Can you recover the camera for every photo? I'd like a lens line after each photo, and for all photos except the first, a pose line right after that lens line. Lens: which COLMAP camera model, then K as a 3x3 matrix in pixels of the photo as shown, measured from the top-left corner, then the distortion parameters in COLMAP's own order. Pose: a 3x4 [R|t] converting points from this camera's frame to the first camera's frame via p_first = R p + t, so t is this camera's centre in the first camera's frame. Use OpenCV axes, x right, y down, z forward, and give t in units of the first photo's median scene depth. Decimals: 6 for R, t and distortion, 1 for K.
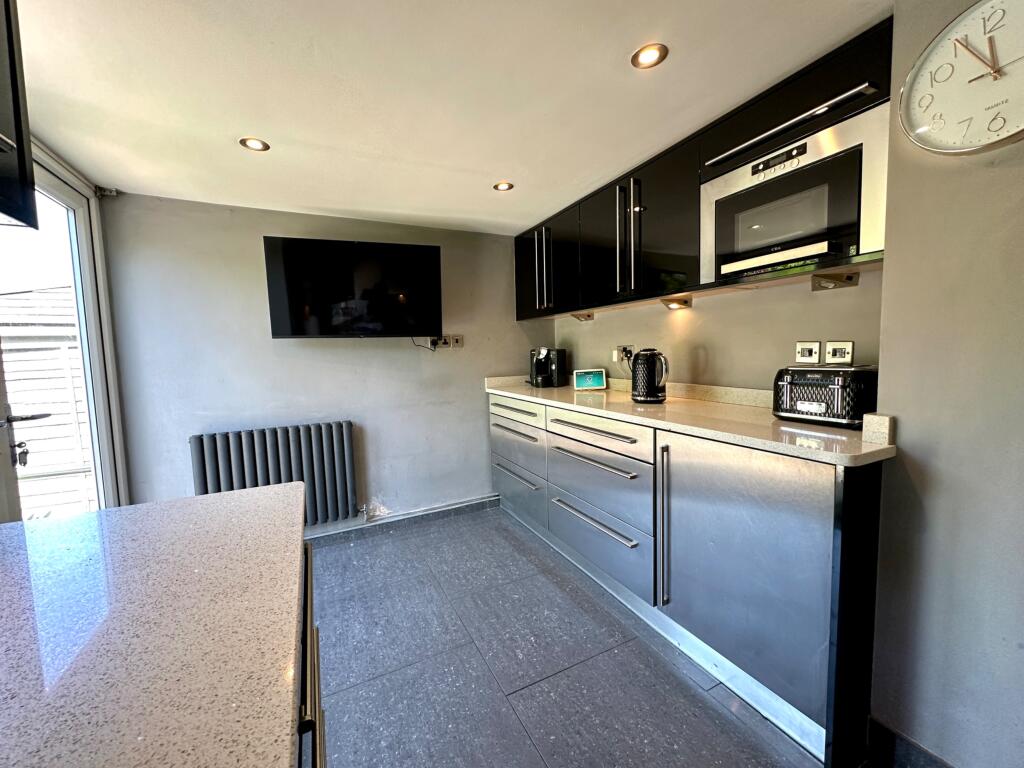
lens RADIAL K [[412.1, 0, 514.9], [0, 412.1, 382.4], [0, 0, 1]] dist [-0.000559, 0.000147]
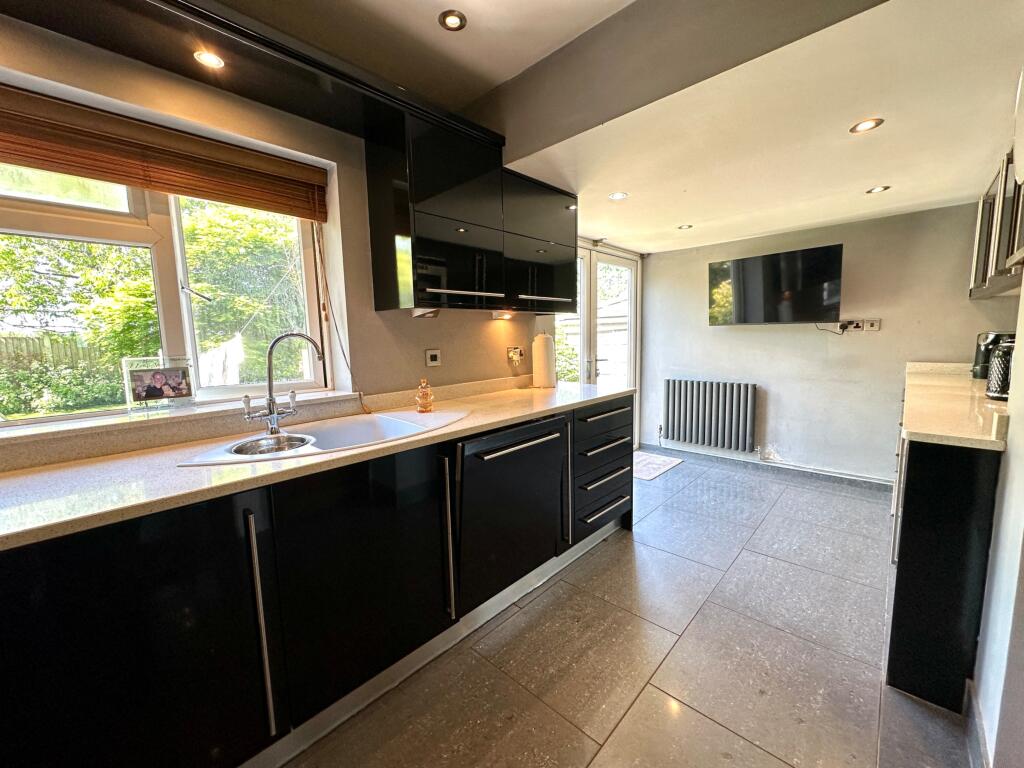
lens RADIAL K [[412.1, 0, 514.9], [0, 412.1, 382.4], [0, 0, 1]] dist [-0.000559, 0.000147]
pose [[0.349325, 0.126759, -0.928388, 0.756754], [-0.059397, 0.991810, 0.113069, -0.027203], [0.935117, 0.015645, 0.353994, -0.315626]]
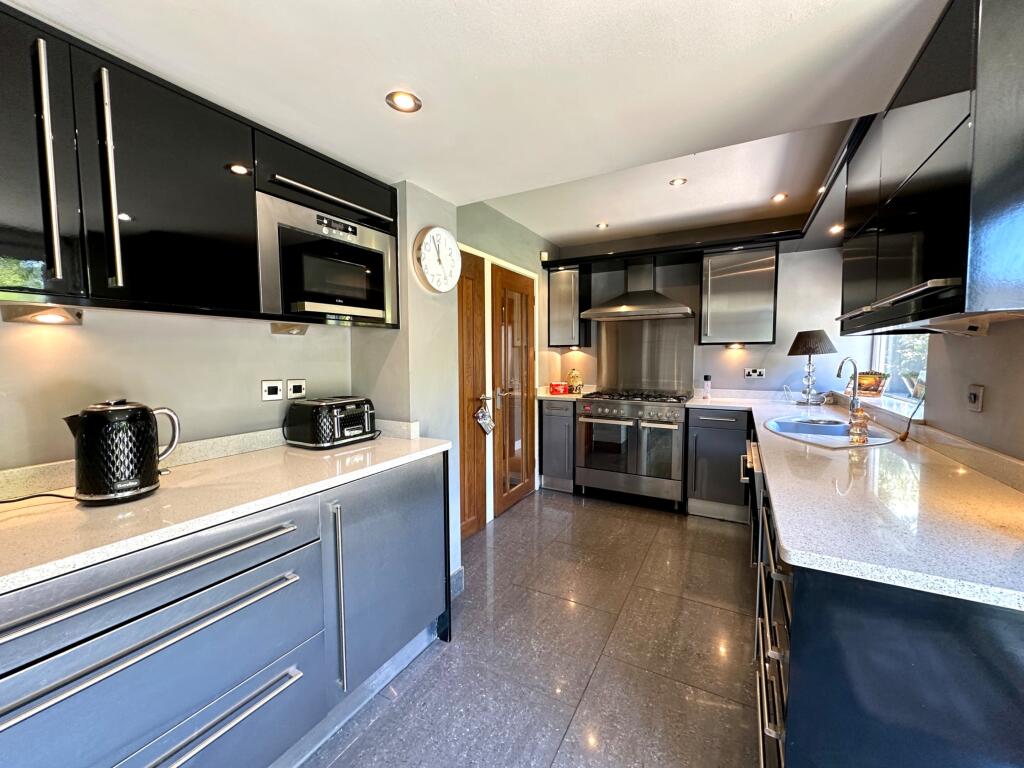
lens RADIAL K [[412.1, 0, 514.9], [0, 412.1, 382.4], [0, 0, 1]] dist [-0.000559, 0.000147]
pose [[-0.569959, -0.025670, 0.821272, -0.388690], [0.081594, 0.992803, 0.087658, -0.102753], [-0.817612, 0.116973, -0.563762, 0.823562]]
